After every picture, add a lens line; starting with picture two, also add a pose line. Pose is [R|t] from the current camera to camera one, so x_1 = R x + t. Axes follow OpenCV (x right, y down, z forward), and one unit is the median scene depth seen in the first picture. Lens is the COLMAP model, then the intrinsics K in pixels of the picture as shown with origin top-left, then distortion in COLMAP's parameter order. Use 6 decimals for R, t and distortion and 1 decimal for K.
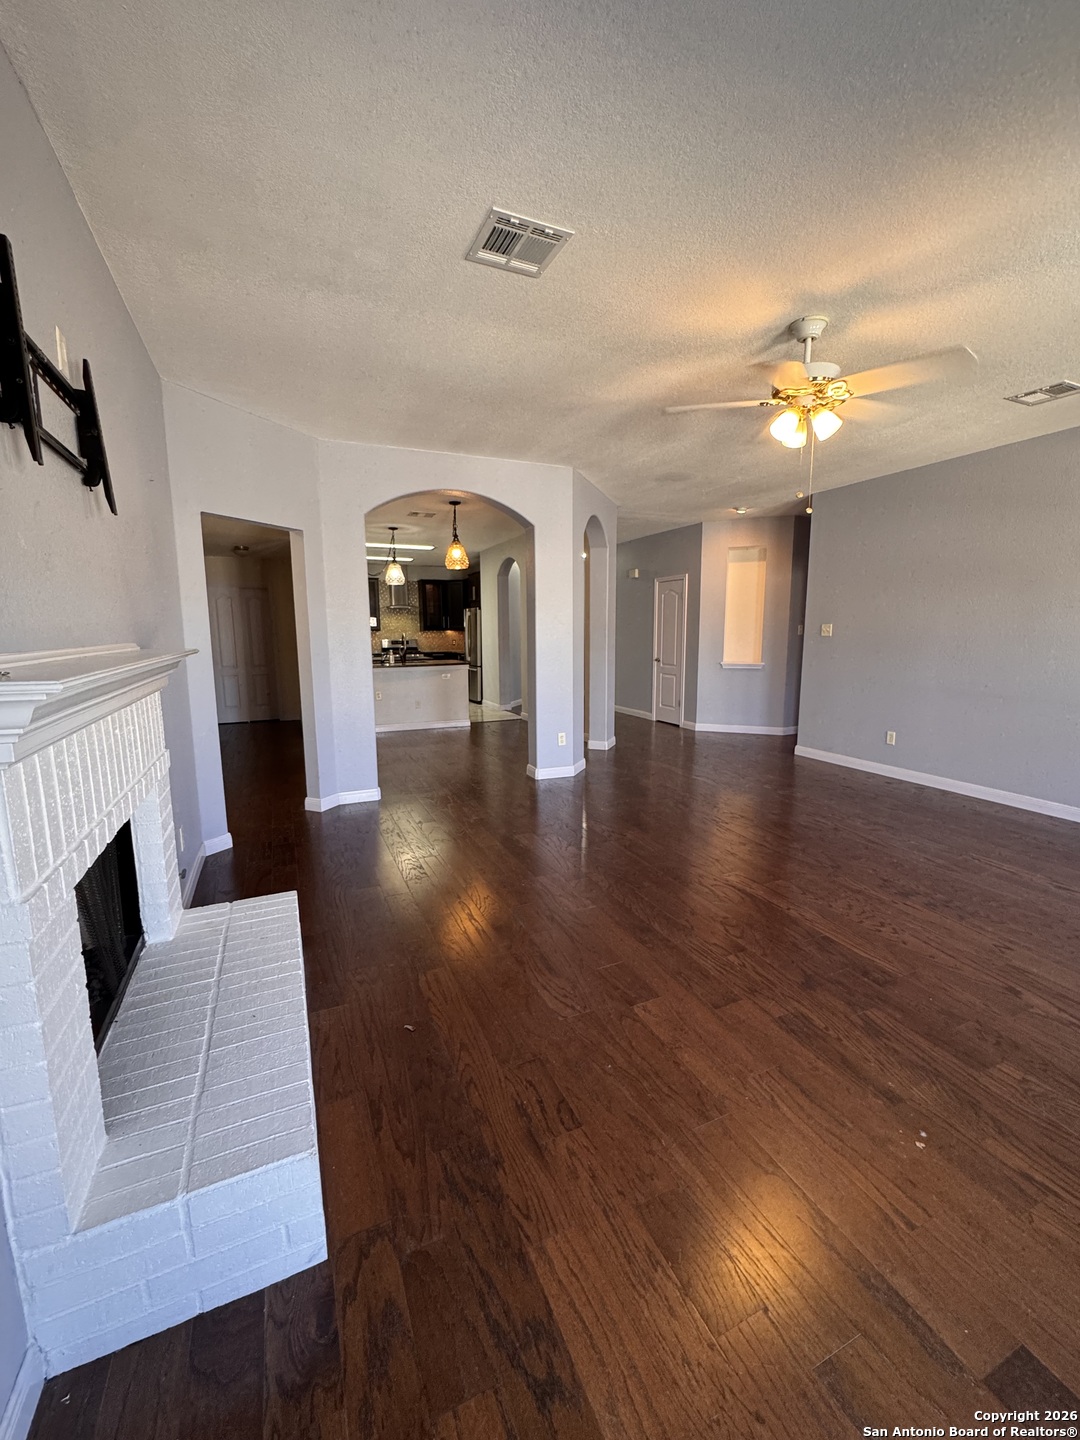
lens RADIAL K [[582.1, 0, 541.8], [0, 582.1, 718.5], [0, 0, 1]] dist [-0.000985, 0.000615]
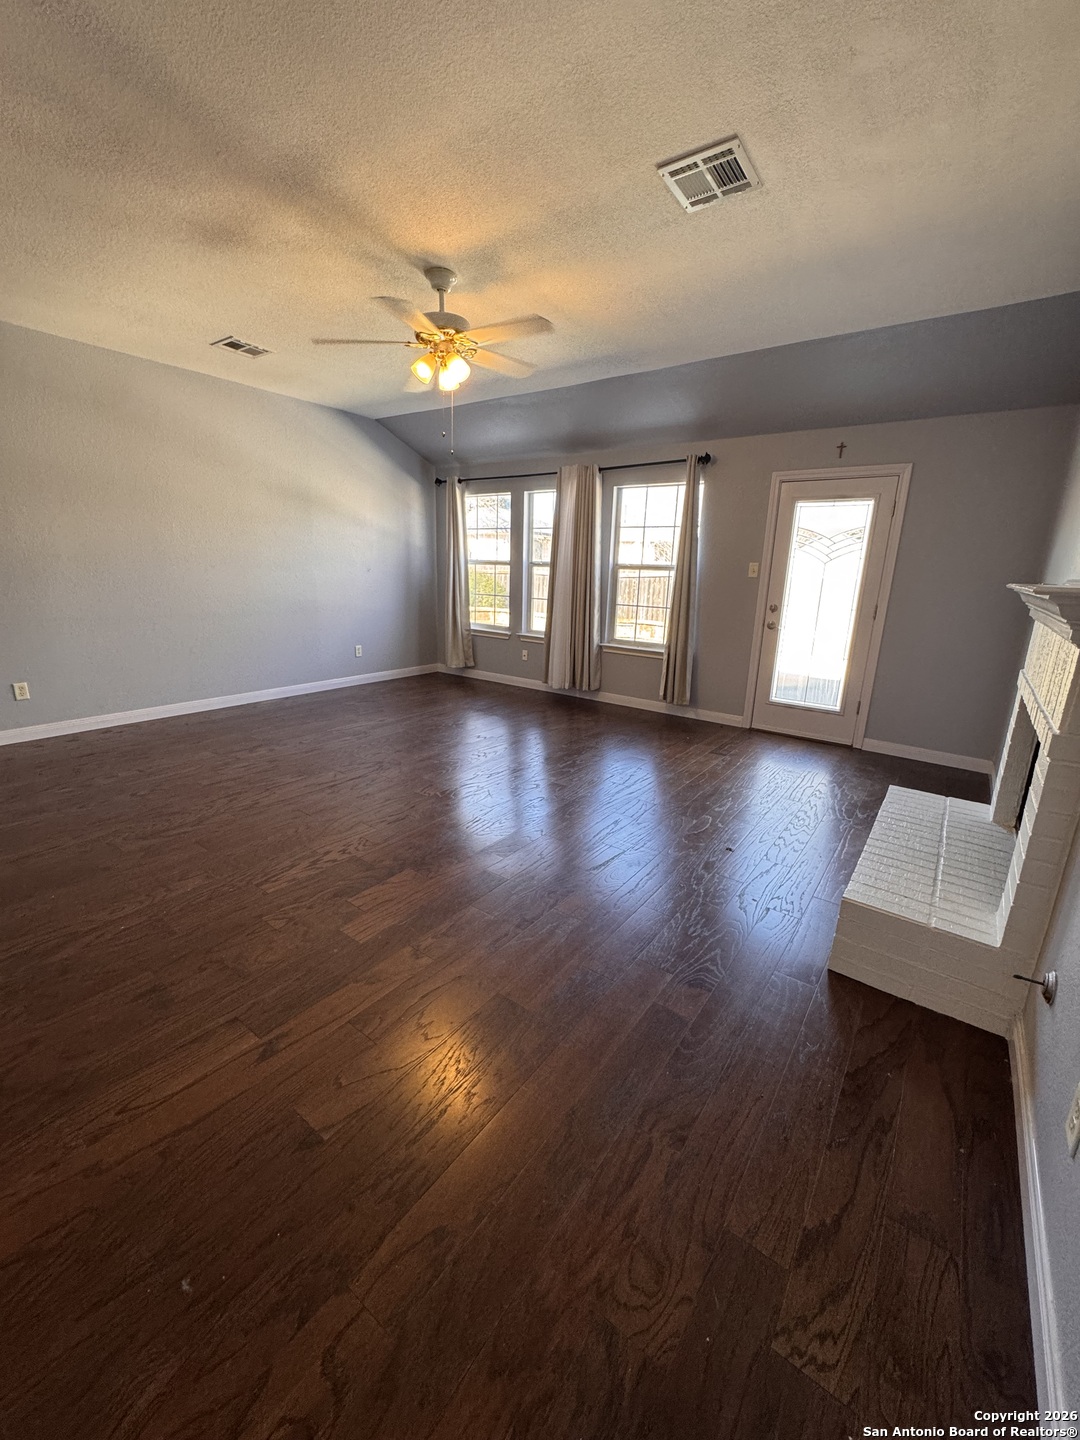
lens RADIAL K [[582.1, 0, 534.9], [0, 582.1, 716.3], [0, 0, 1]] dist [-0.000985, 0.000615]
pose [[-0.494364, -0.226647, 0.839187, -0.259804], [0.107458, 0.942070, 0.317737, -0.072337], [-0.862587, 0.247256, -0.441370, 0.527531]]
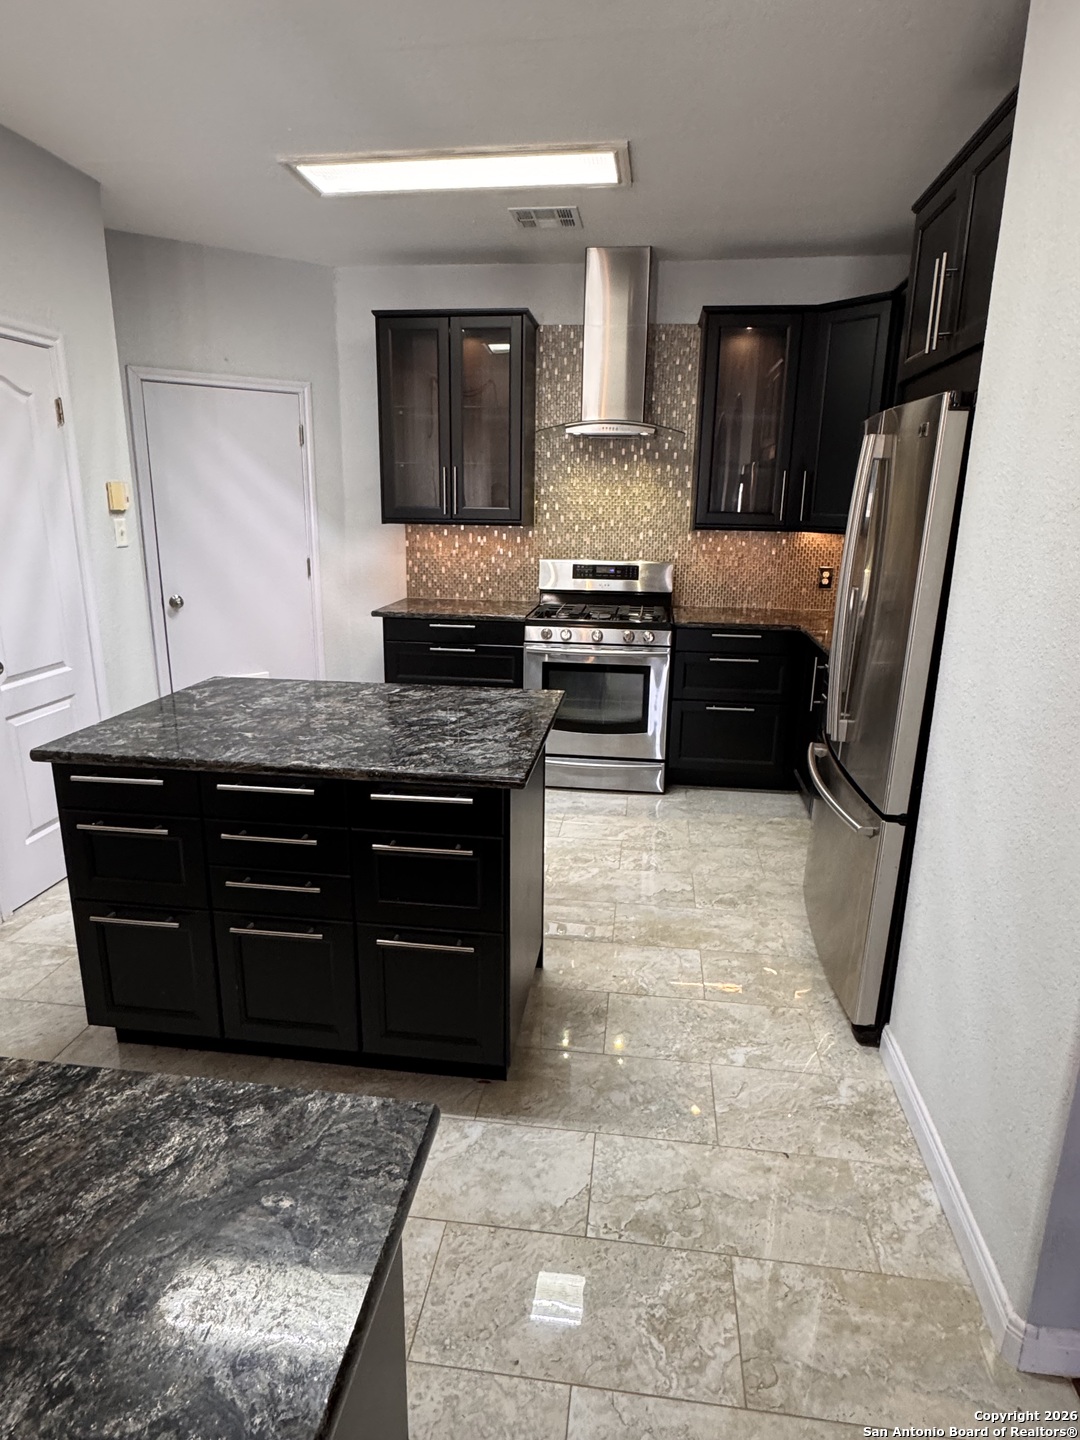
lens RADIAL K [[836.1, 0, 543.5], [0, 836.1, 715.3], [0, 0, 1]] dist [-0.010670, 0.006312]
pose [[0.854401, 0.150029, -0.497483, -0.112287], [-0.098889, 0.986861, 0.127776, -0.177307], [0.510117, -0.059976, 0.858011, 1.039688]]
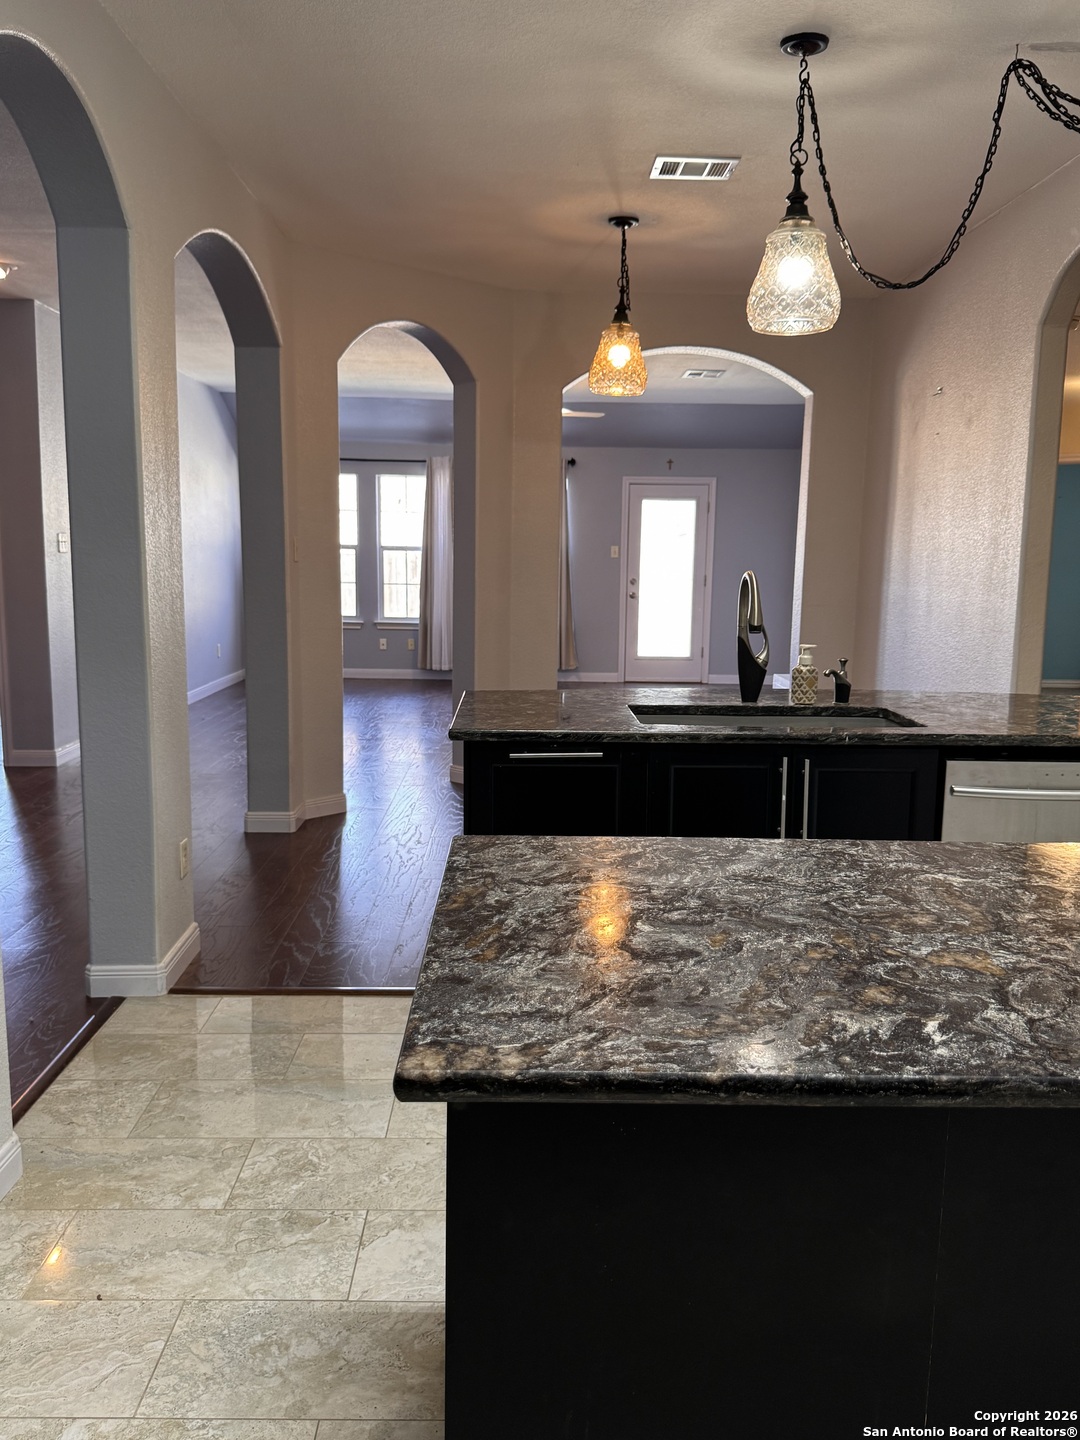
lens RADIAL K [[1199.4, 0, 549.4], [0, 1199.4, 747.6], [0, 0, 1]] dist [0.010483, -0.035106]
pose [[-0.923094, -0.073196, 0.377544, -0.347270], [0.047789, 0.952278, 0.301468, -0.222291], [-0.381593, 0.296326, -0.875544, 1.450620]]
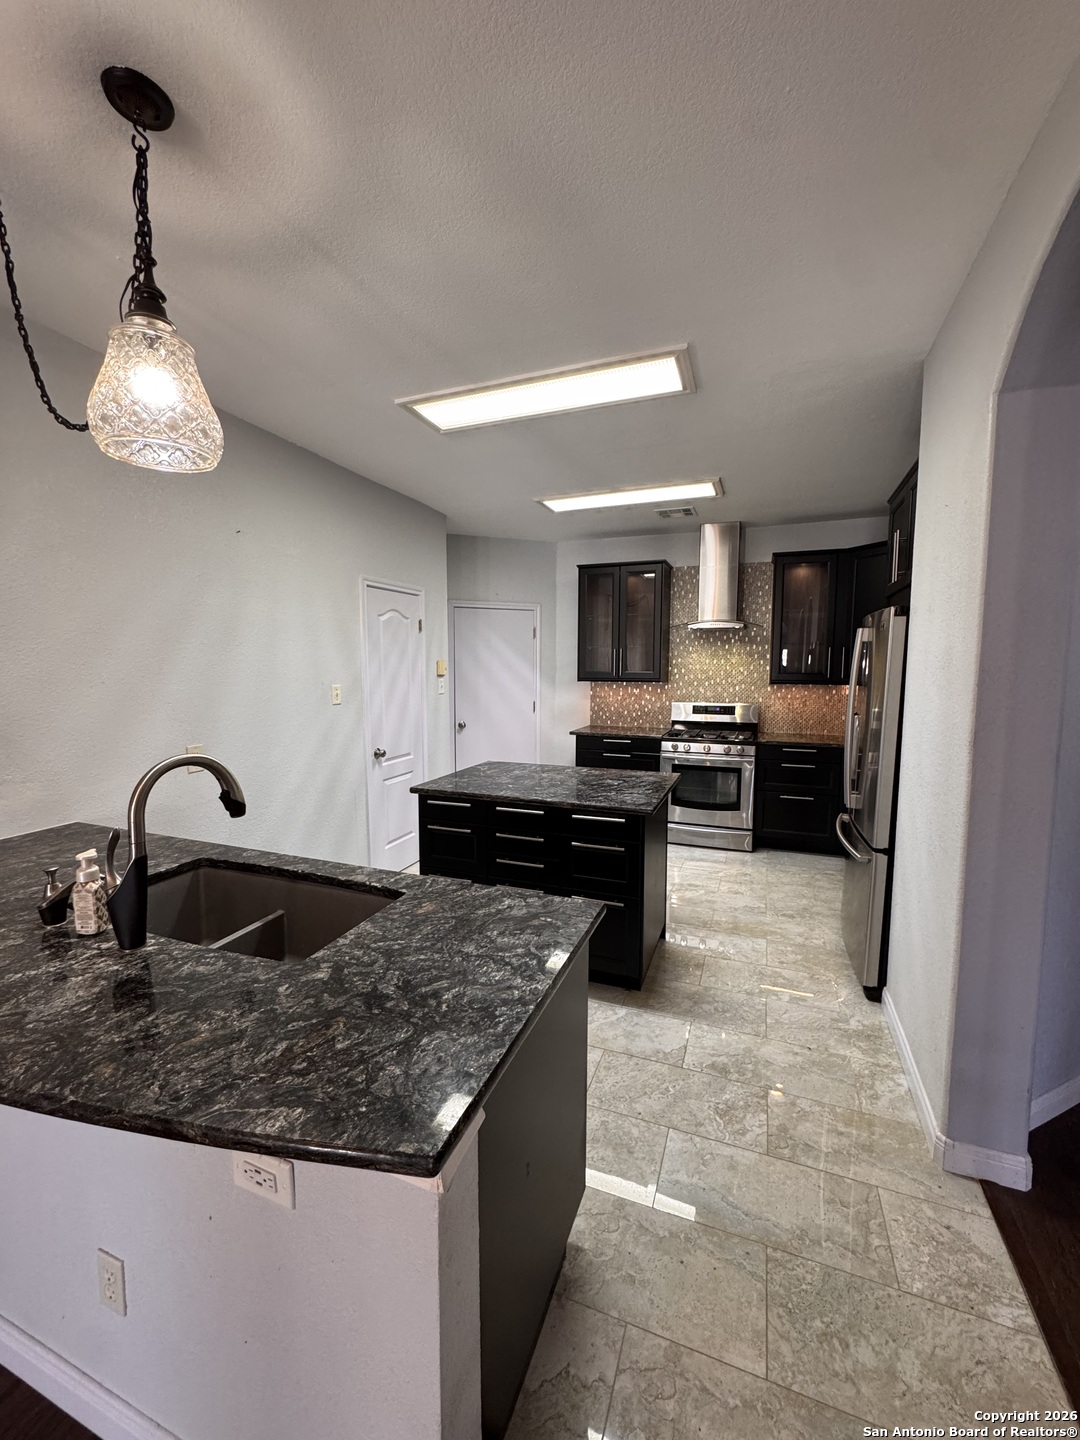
lens RADIAL K [[582.1, 0, 541.6], [0, 582.1, 717.0], [0, 0, 1]] dist [-0.000985, 0.000615]
pose [[0.707864, 0.072062, -0.702663, -0.056881], [-0.114212, 0.993369, -0.013182, -0.167373], [0.697054, 0.089584, 0.711401, 0.968916]]
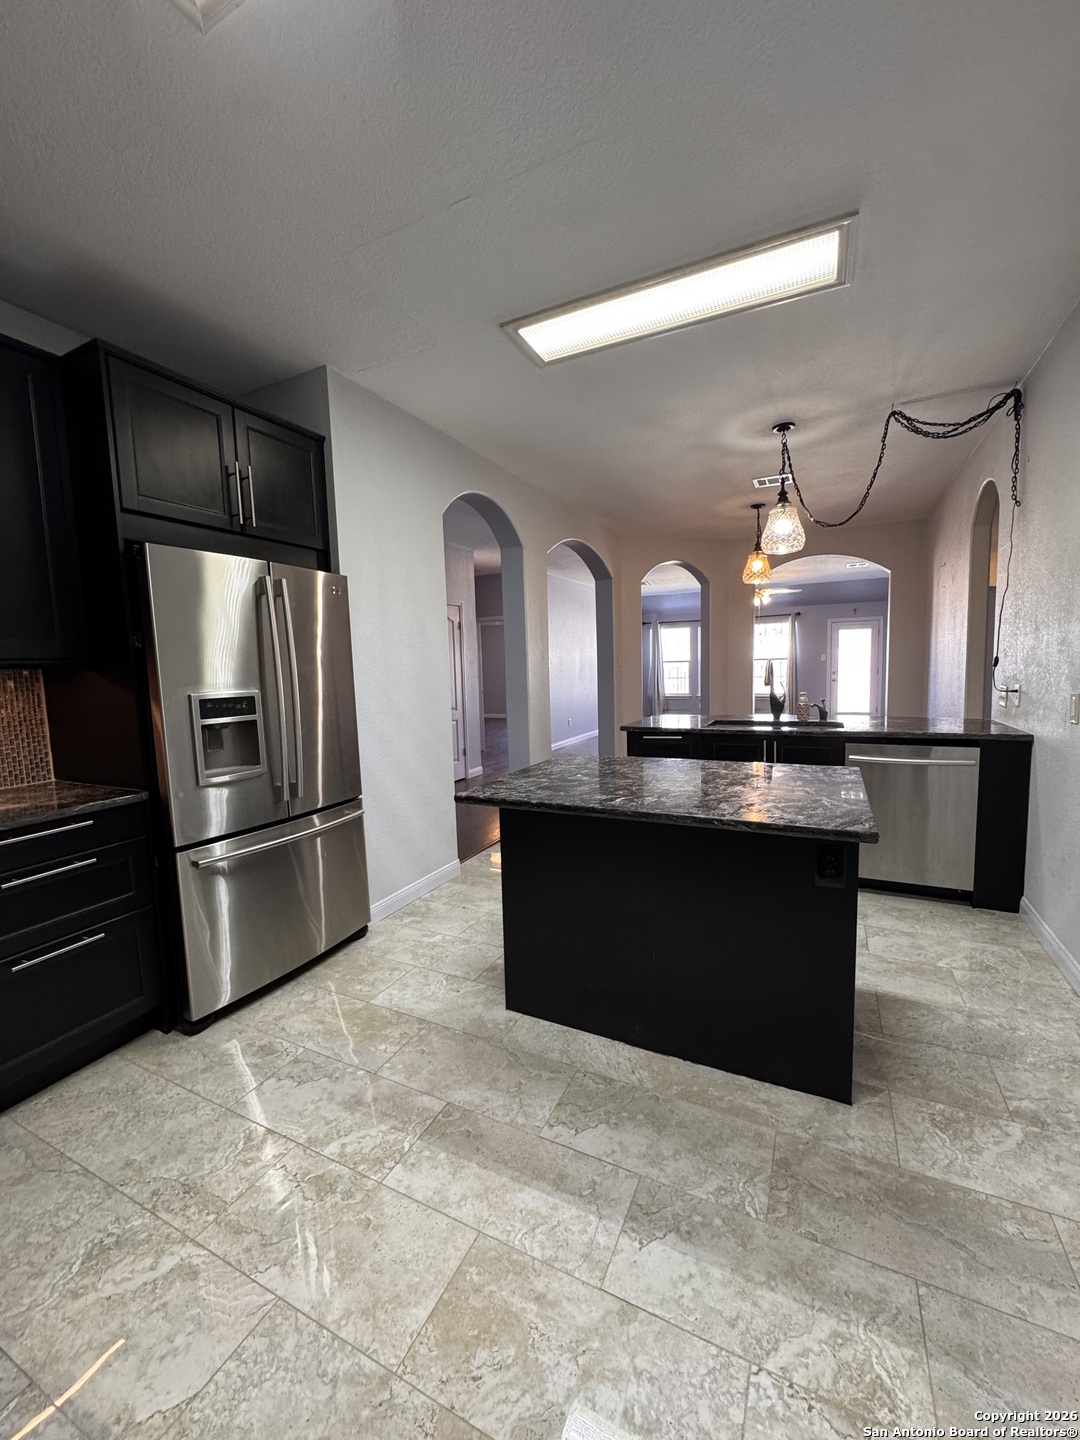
lens RADIAL K [[582.1, 0, 538.9], [0, 582.1, 729.6], [0, 0, 1]] dist [-0.000985, 0.000615]
pose [[-0.639712, -0.060099, 0.766261, -0.491327], [0.147769, 0.968724, 0.199343, -0.214849], [-0.754276, 0.240752, -0.610824, 1.462978]]
